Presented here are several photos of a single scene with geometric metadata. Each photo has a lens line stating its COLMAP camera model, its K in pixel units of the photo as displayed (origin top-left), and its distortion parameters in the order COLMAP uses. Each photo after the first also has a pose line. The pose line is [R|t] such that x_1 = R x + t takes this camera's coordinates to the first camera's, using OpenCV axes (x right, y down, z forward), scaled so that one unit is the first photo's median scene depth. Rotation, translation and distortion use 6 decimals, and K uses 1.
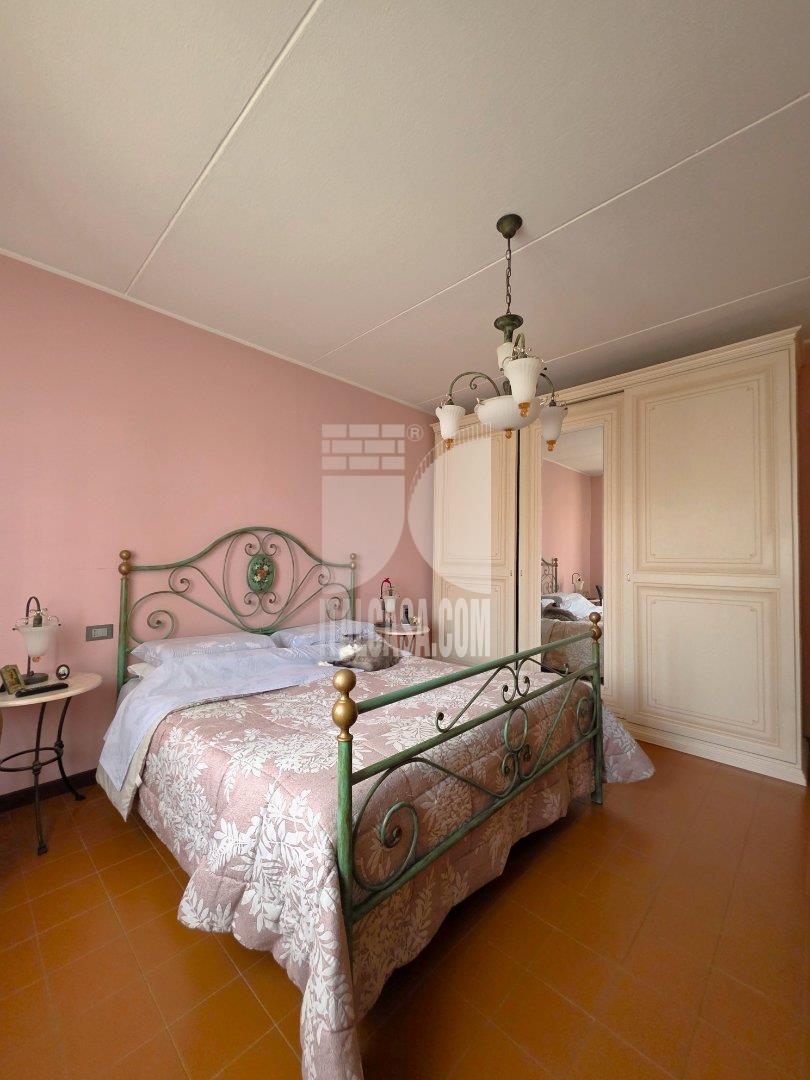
lens RADIAL K [[432.9, 0, 413.2], [0, 432.9, 548.6], [0, 0, 1]] dist [0.002594, -0.000859]
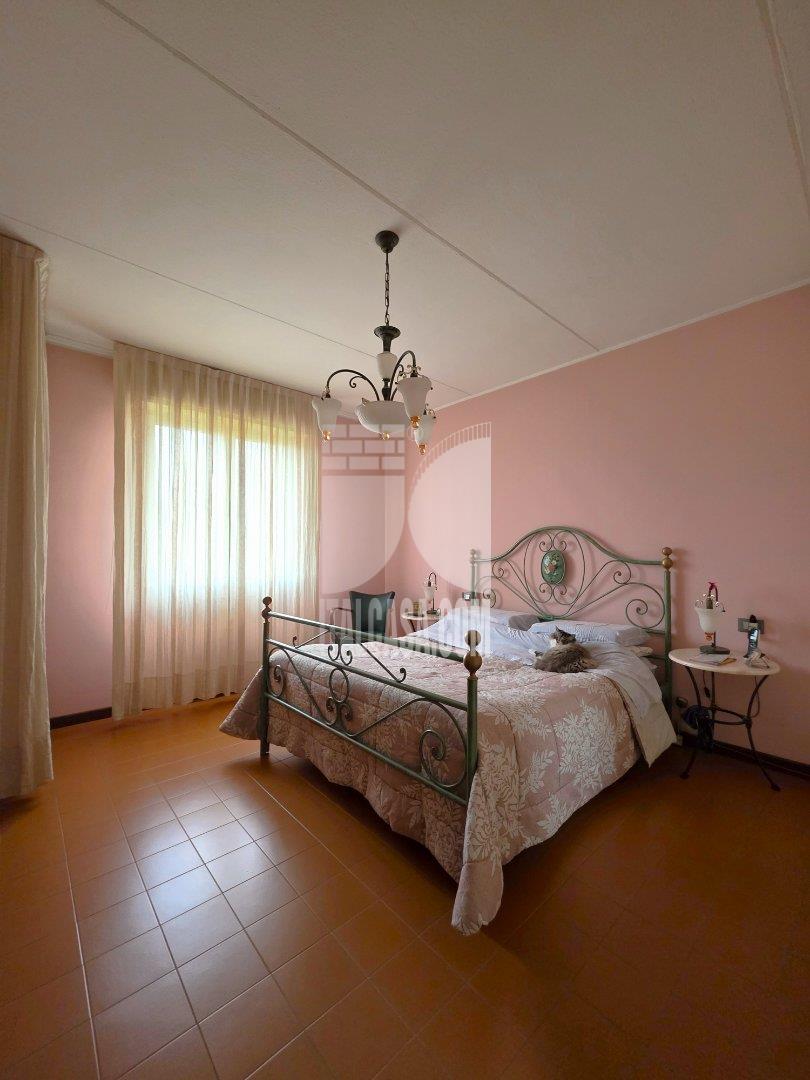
lens RADIAL K [[432.9, 0, 412.8], [0, 432.9, 543.8], [0, 0, 1]] dist [0.002594, -0.000859]
pose [[-0.066727, -0.029036, -0.997349, 0.858571], [0.023251, 0.999260, -0.030647, 0.022796], [0.997500, -0.025235, -0.066003, 0.743322]]
